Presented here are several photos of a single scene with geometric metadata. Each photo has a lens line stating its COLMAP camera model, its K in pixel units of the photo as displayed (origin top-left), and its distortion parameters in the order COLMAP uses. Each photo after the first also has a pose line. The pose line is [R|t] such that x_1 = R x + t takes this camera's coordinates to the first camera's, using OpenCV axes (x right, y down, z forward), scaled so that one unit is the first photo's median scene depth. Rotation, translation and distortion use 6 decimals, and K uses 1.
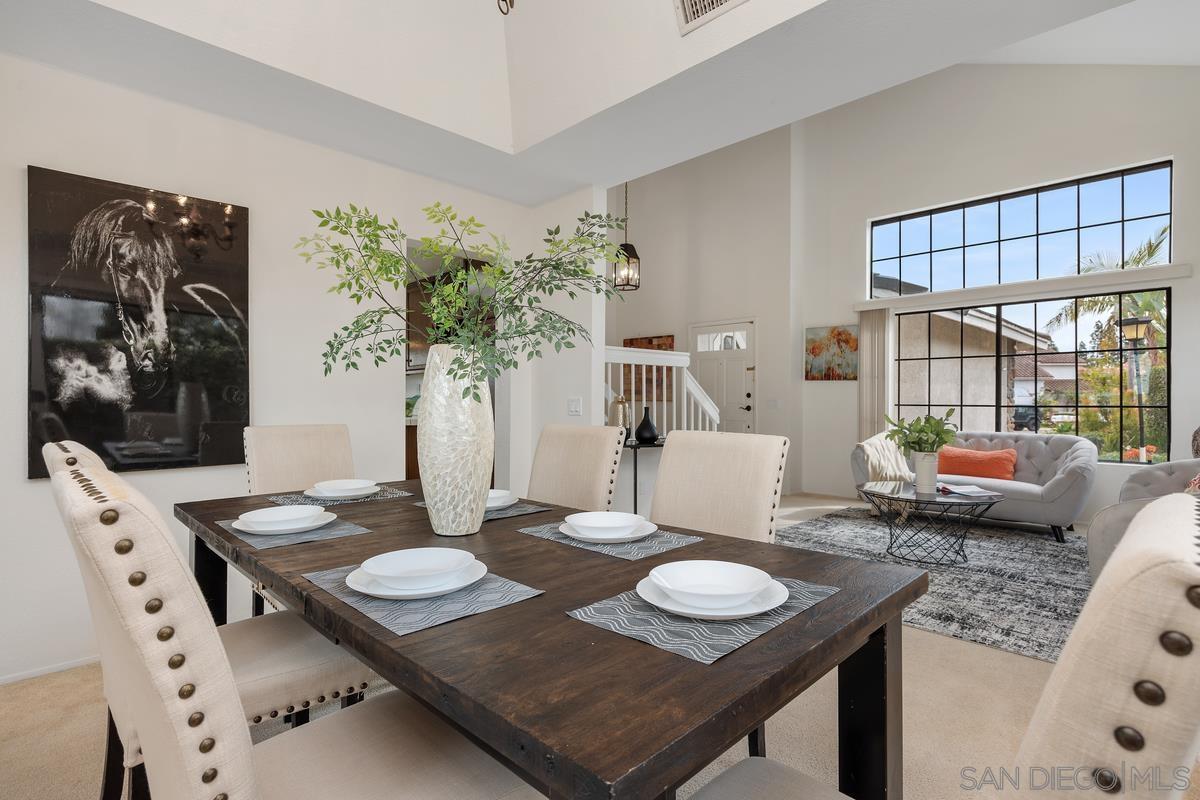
lens RADIAL K [[584.5, 0, 594.1], [0, 584.5, 402.4], [0, 0, 1]] dist [-0.003928, -0.003295]
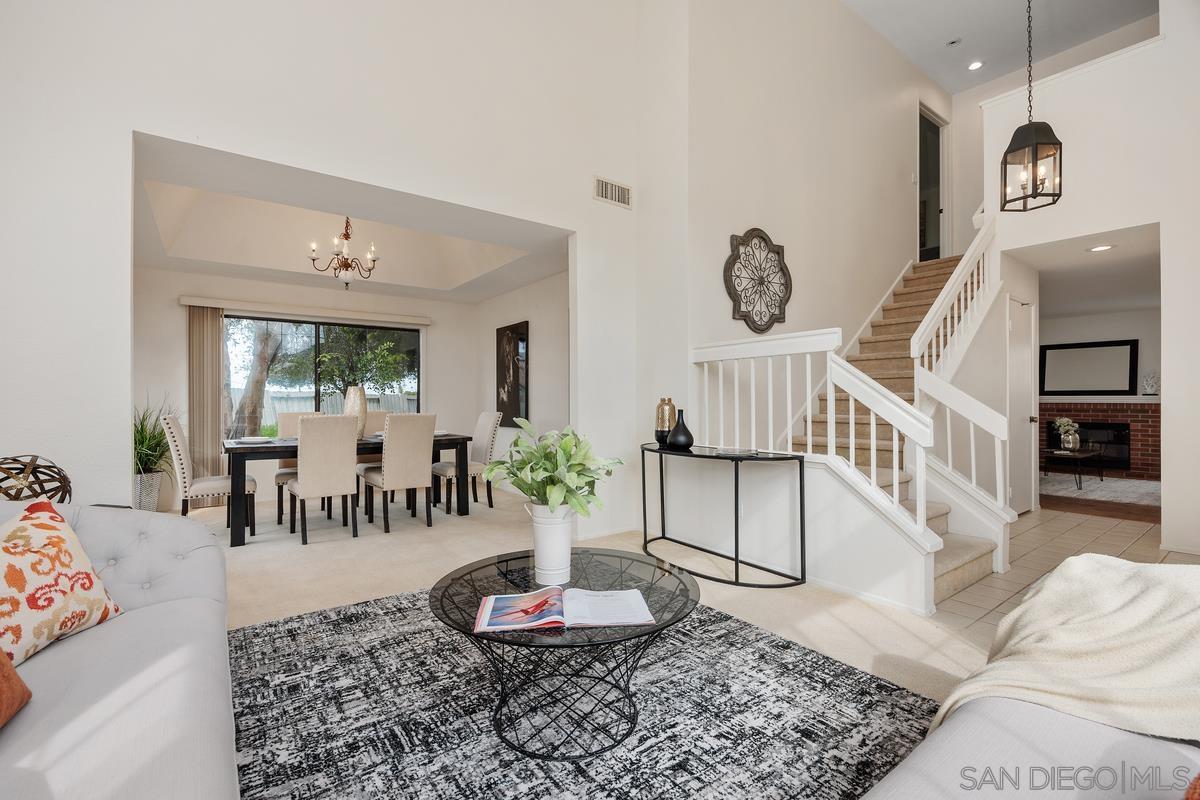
lens RADIAL K [[526.2, 0, 599.2], [0, 526.2, 398.5], [0, 0, 1]] dist [-0.001290, -0.000692]
pose [[-0.142066, -0.003464, -0.989851, 0.686561], [-0.001598, 0.999993, -0.003270, -0.004621], [0.989856, 0.001117, -0.142070, 0.739407]]
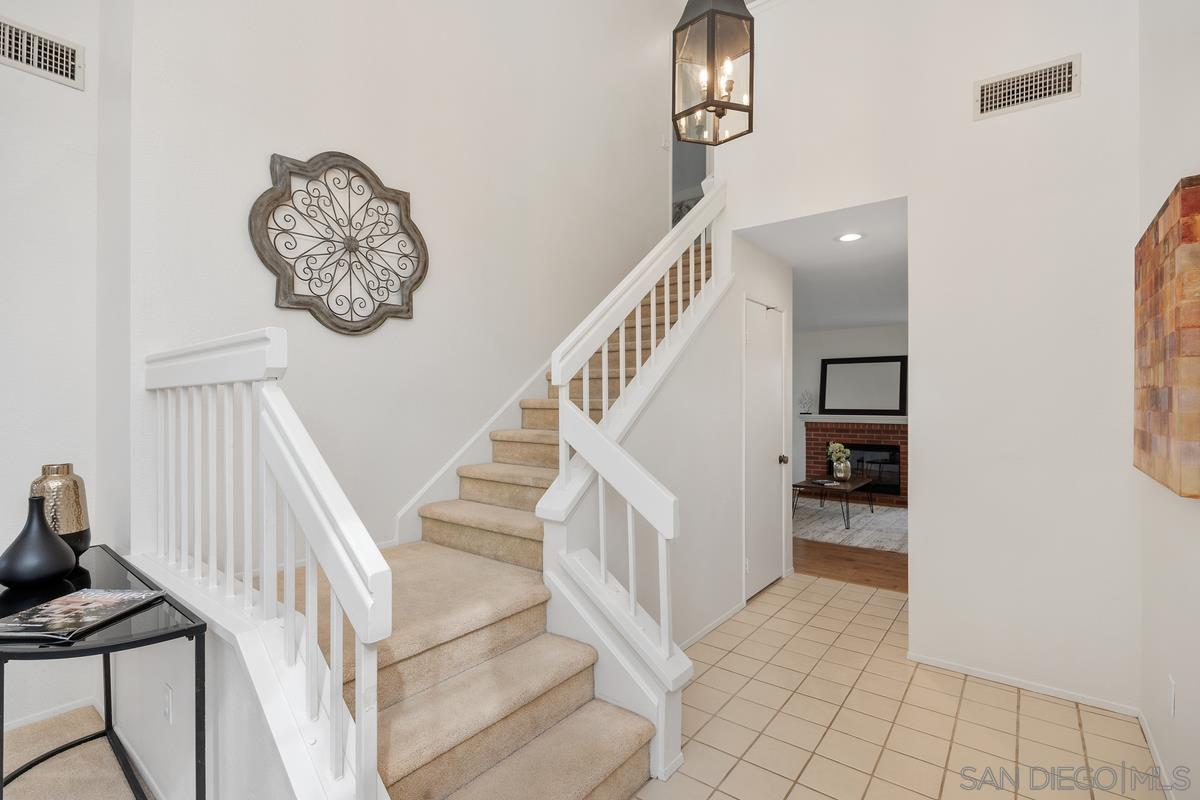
lens RADIAL K [[552.5, 0, 594.2], [0, 552.5, 401.1], [0, 0, 1]] dist [-0.006504, -0.001071]
pose [[0.118363, -0.002519, -0.992967, 0.390536], [-0.004113, 0.999987, -0.003027, -0.045078], [0.992962, 0.004442, 0.118351, 1.005815]]
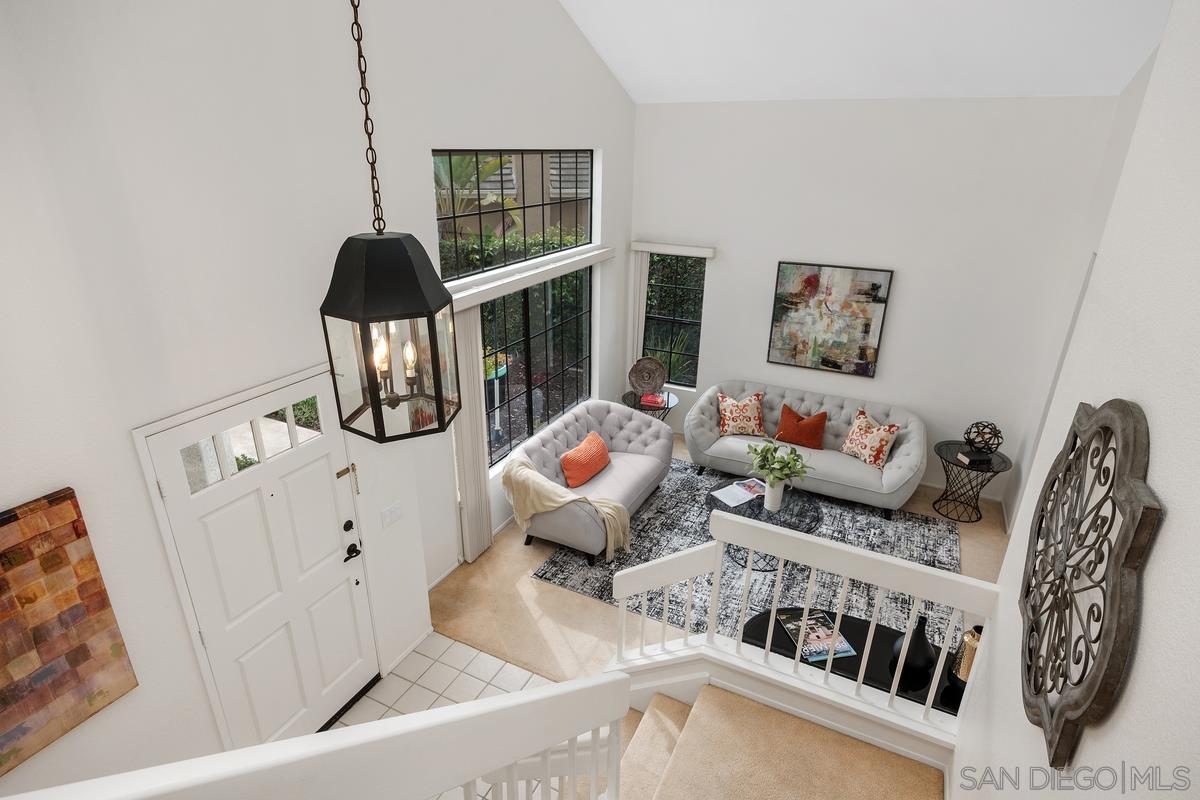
lens RADIAL K [[632.4, 0, 598.0], [0, 632.4, 402.0], [0, 0, 1]] dist [-0.005023, -0.000306]
pose [[-0.328182, -0.359808, 0.873404, -0.225263], [-0.009206, 0.925789, 0.377929, -0.337655], [-0.944570, 0.115988, -0.307139, 1.124563]]
